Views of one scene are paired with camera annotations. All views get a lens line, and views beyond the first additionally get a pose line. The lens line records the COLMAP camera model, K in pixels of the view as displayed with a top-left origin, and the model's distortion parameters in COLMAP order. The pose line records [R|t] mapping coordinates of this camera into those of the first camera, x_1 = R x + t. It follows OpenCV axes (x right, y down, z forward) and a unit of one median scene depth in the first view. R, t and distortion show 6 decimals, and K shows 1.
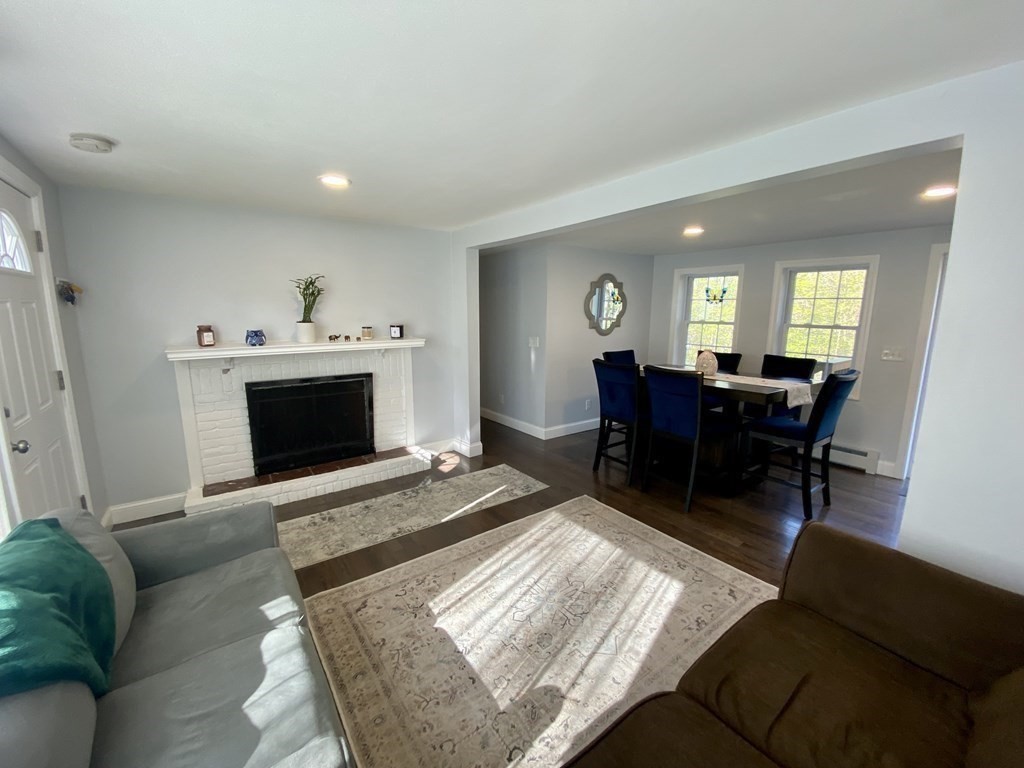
lens RADIAL K [[414.0, 0, 512.0], [0, 414.0, 384.0], [0, 0, 1]] dist [0.028768, -0.024513]
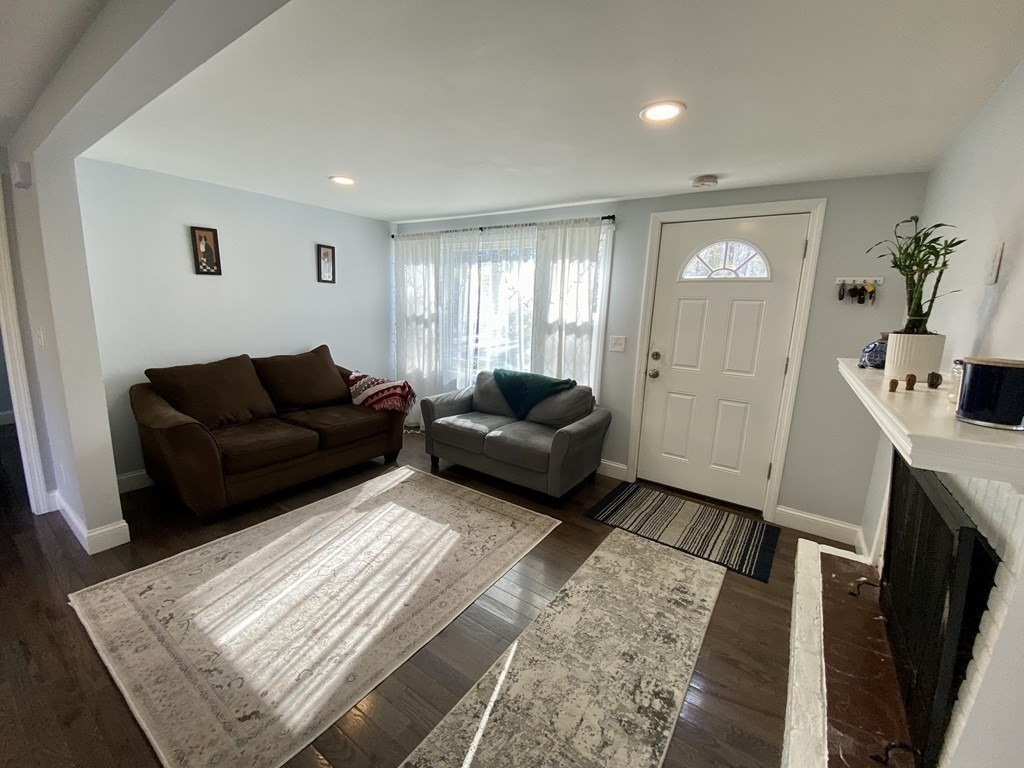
lens RADIAL K [[414.0, 0, 512.0], [0, 414.0, 384.0], [0, 0, 1]] dist [0.028768, -0.024513]
pose [[-0.941471, 0.022548, -0.336338, 0.044513], [-0.100719, 0.933366, 0.344504, -0.206529], [0.321695, 0.358216, -0.876467, 1.264935]]
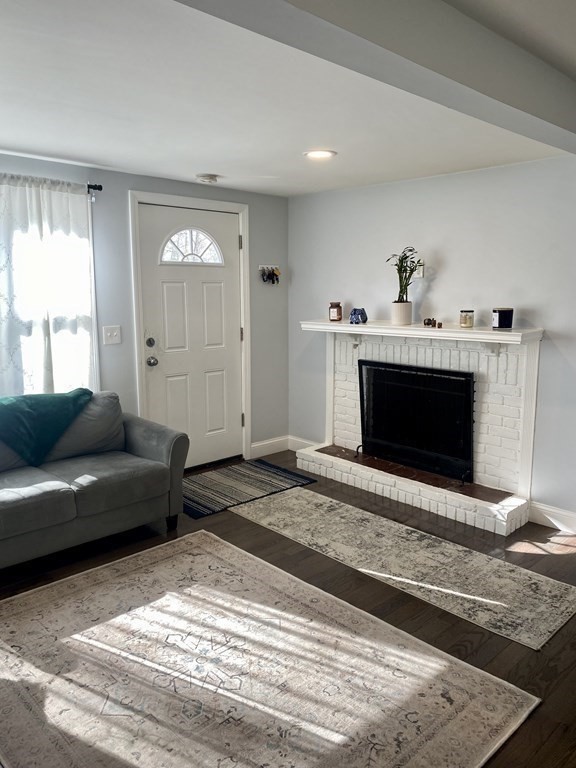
lens RADIAL K [[574.9, 0, 291.1], [0, 574.9, 384.8], [0, 0, 1]] dist [0.025903, -0.006446]
pose [[0.138122, 0.164139, -0.976719, 0.706202], [-0.175679, 0.974594, 0.138938, -0.105801], [0.974710, 0.152399, 0.163449, 0.597319]]
